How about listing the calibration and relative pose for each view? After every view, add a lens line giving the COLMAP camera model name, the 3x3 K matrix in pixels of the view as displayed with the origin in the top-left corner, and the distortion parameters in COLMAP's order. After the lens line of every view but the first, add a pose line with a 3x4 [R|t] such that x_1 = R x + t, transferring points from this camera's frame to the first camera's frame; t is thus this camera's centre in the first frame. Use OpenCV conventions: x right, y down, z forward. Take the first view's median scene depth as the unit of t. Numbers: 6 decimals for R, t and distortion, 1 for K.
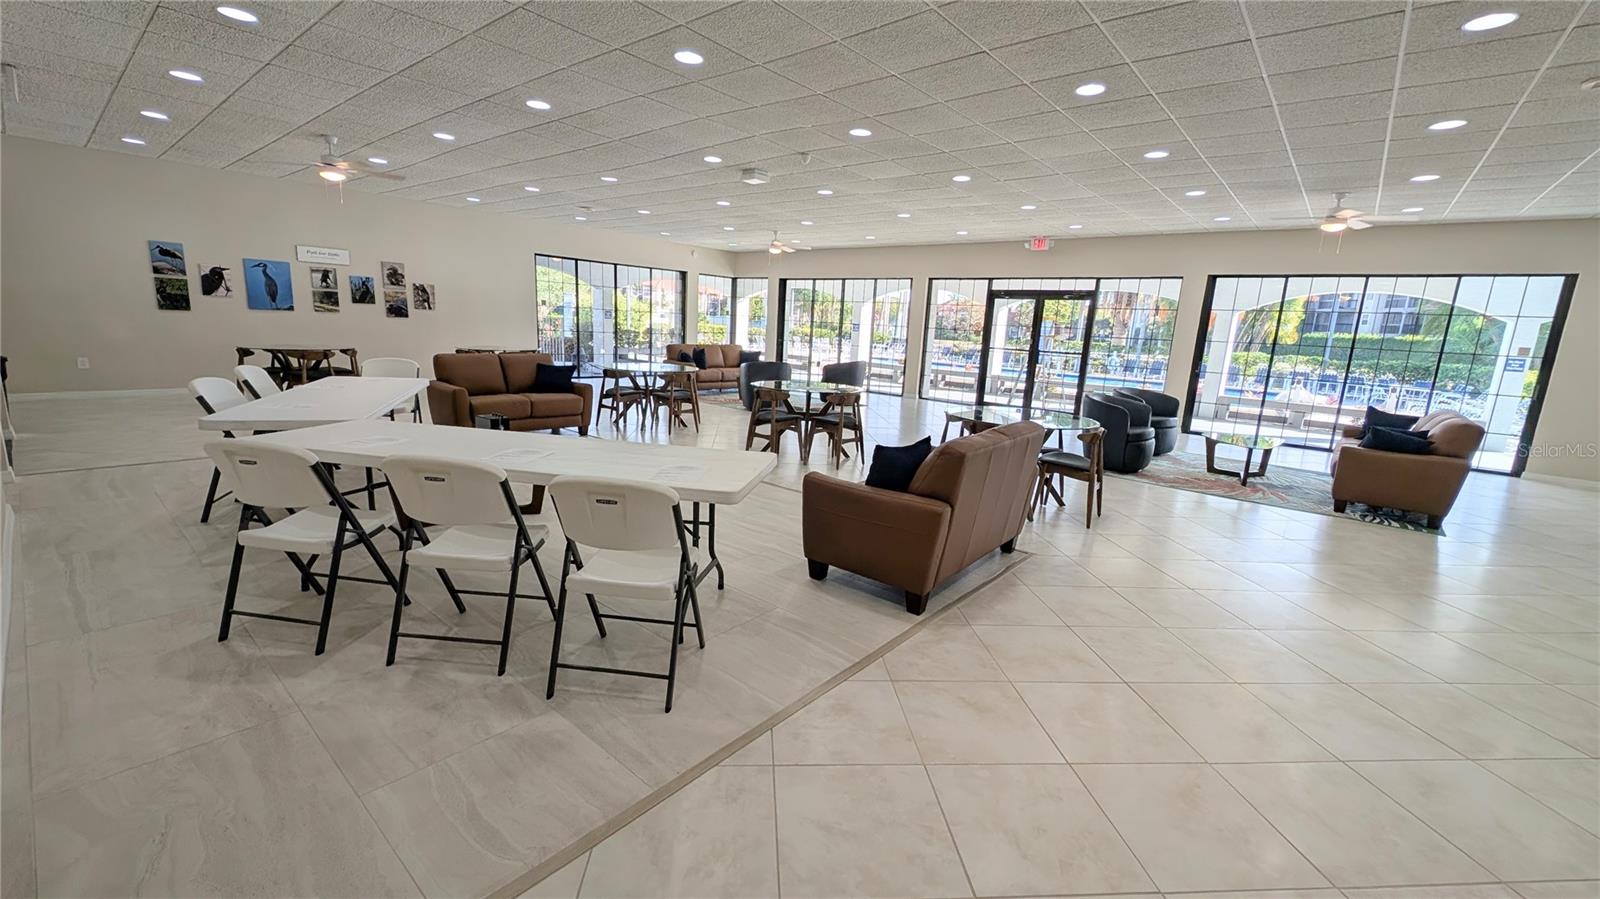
lens RADIAL K [[632.3, 0, 800.0], [0, 632.3, 449.5], [0, 0, 1]] dist [-0.020692, -0.000233]
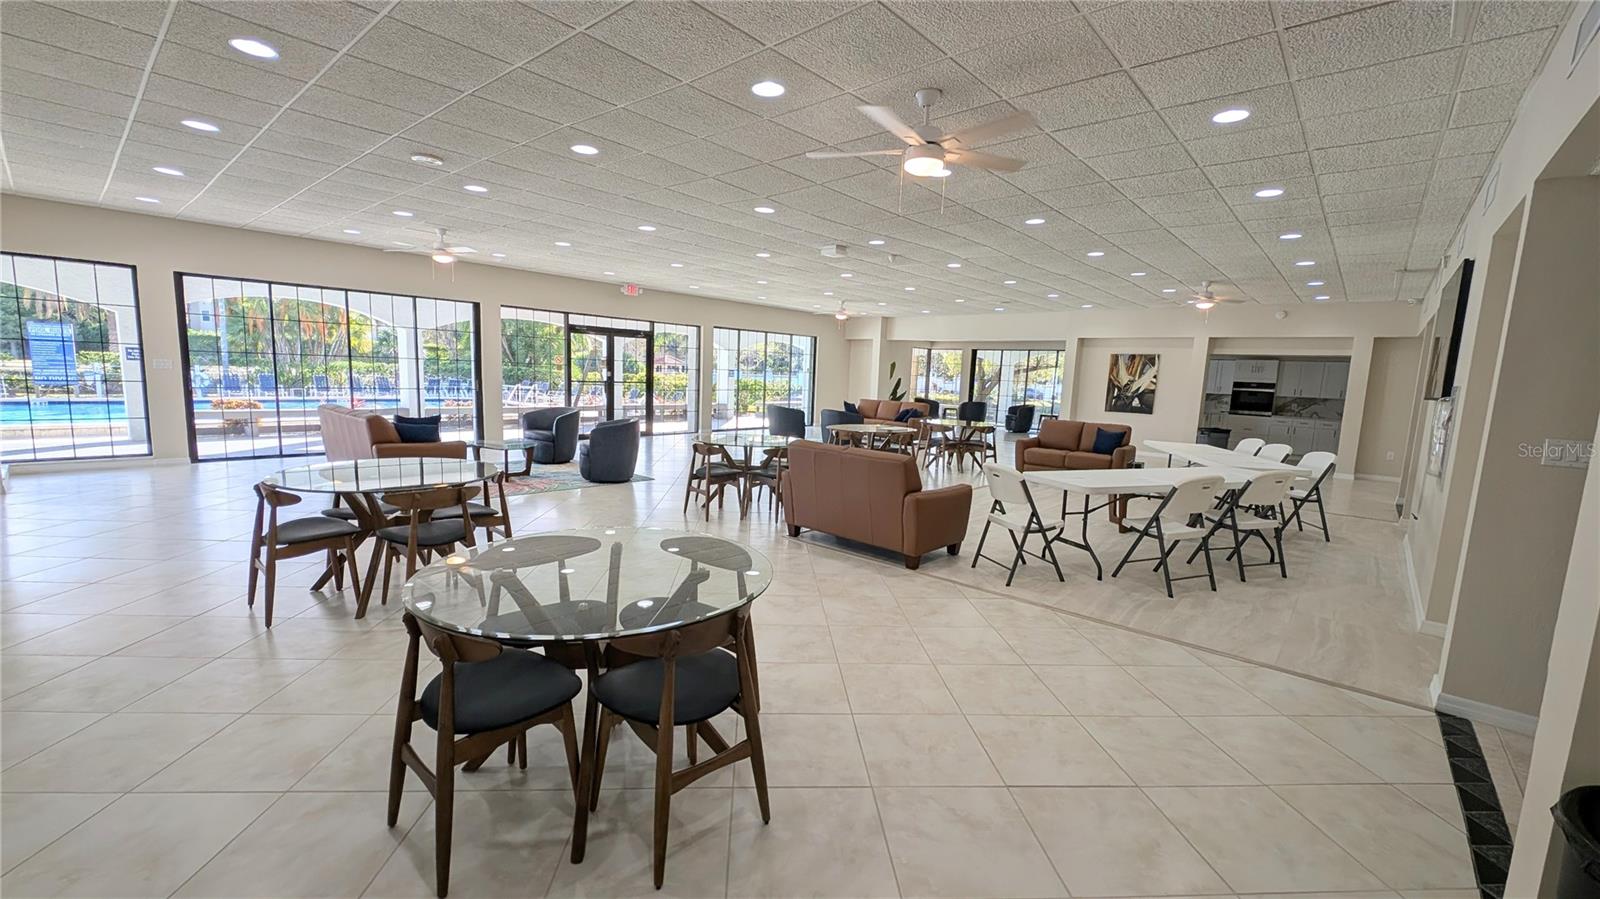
lens RADIAL K [[635.6, 0, 800.0], [0, 635.6, 449.5], [0, 0, 1]] dist [0.000811, 0.000060]
pose [[0.044808, -0.163405, 0.985541, -0.766620], [0.164251, 0.974311, 0.154075, -0.160046], [-0.985400, 0.154972, 0.070496, 0.619253]]
